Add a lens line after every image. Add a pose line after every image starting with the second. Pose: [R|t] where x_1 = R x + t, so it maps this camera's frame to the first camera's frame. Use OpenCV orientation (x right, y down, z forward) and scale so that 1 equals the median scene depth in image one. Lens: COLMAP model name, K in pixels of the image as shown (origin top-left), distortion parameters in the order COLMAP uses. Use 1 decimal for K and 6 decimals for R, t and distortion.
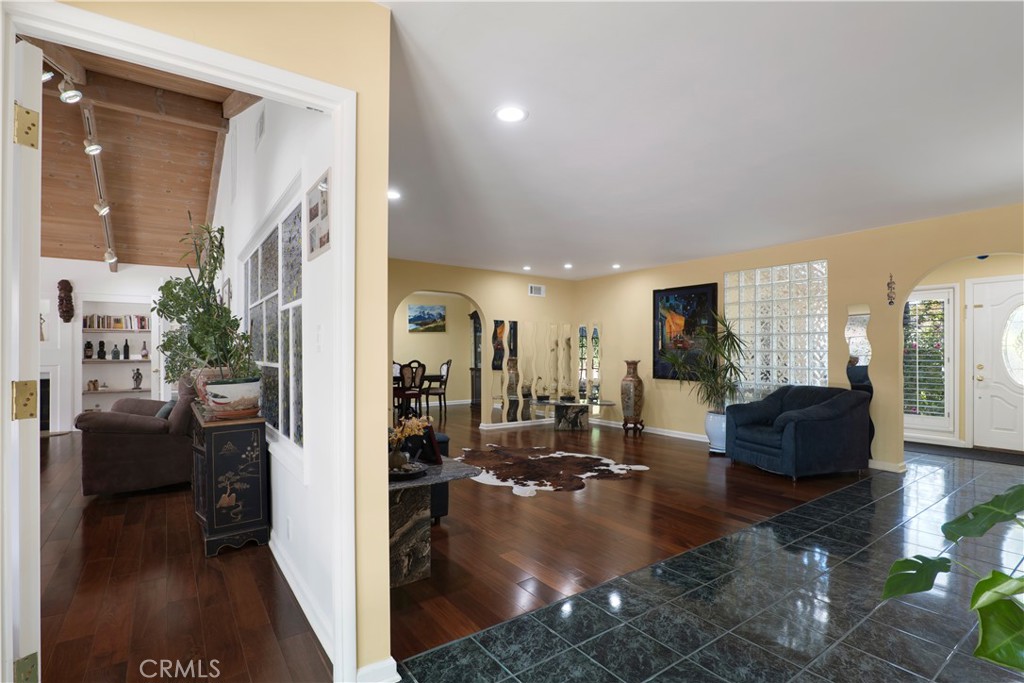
lens RADIAL K [[493.2, 0, 505.4], [0, 493.2, 346.3], [0, 0, 1]] dist [-0.011410, -0.000366]
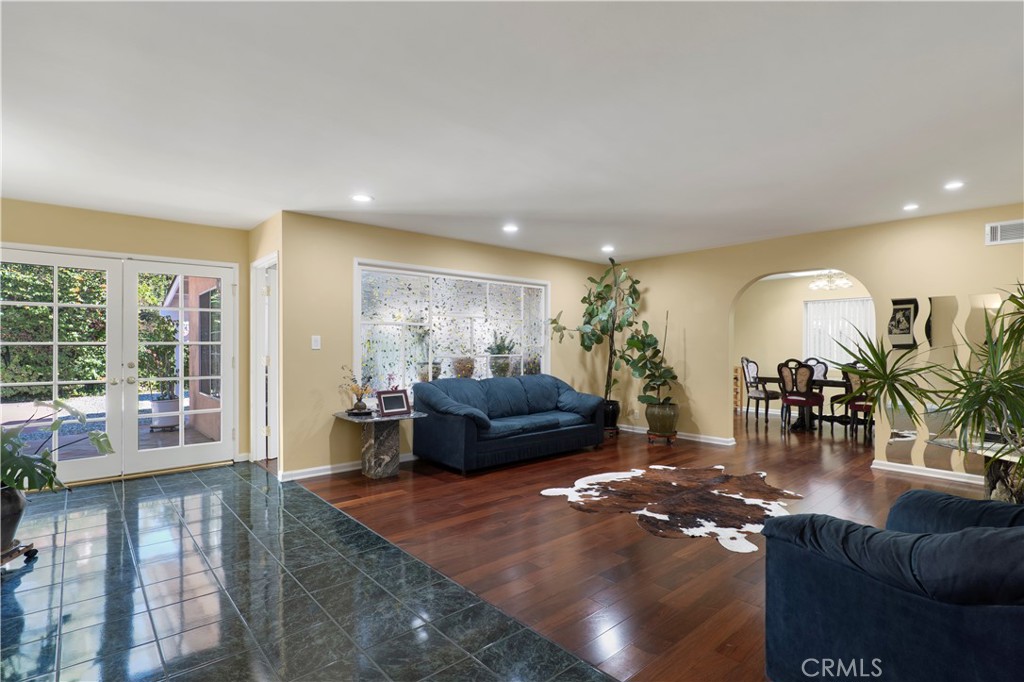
lens RADIAL K [[493.2, 0, 510.6], [0, 493.2, 346.4], [0, 0, 1]] dist [-0.011410, -0.000366]
pose [[0.103144, -0.000605, -0.994666, 0.663235], [0.011595, 0.999933, 0.000594, 0.002146], [0.994599, -0.011594, 0.103144, 0.532679]]
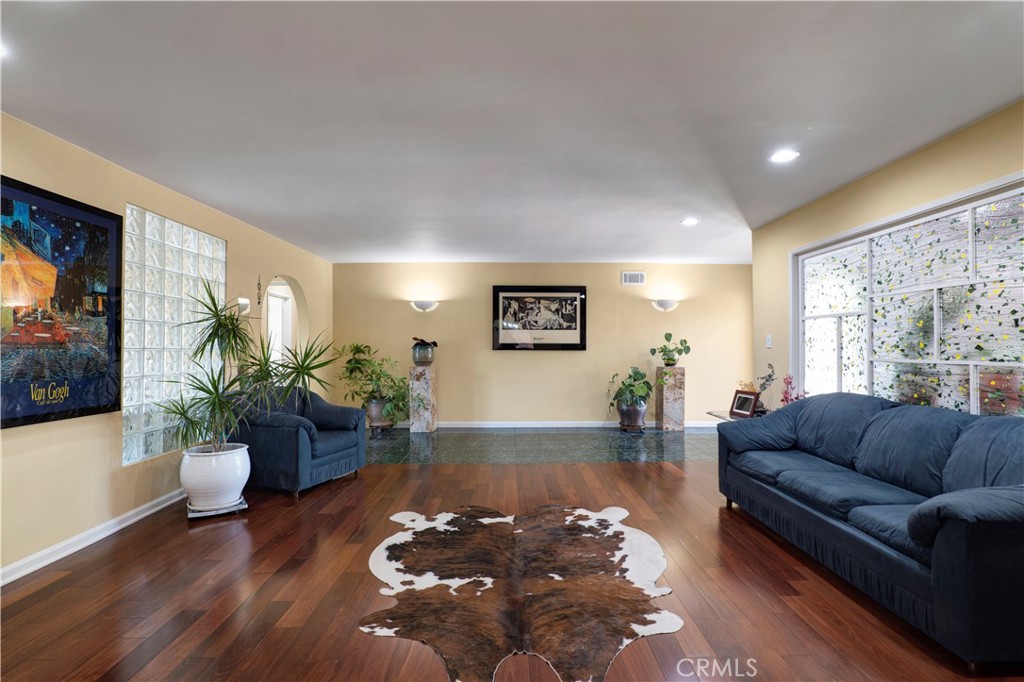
lens RADIAL K [[476.2, 0, 513.7], [0, 476.2, 342.5], [0, 0, 1]] dist [-0.029054, -0.000227]
pose [[-0.826940, 0.007998, 0.562234, -0.184802], [-0.003410, 0.999809, -0.019238, 0.010720], [-0.562280, -0.017826, -0.826754, 1.171596]]
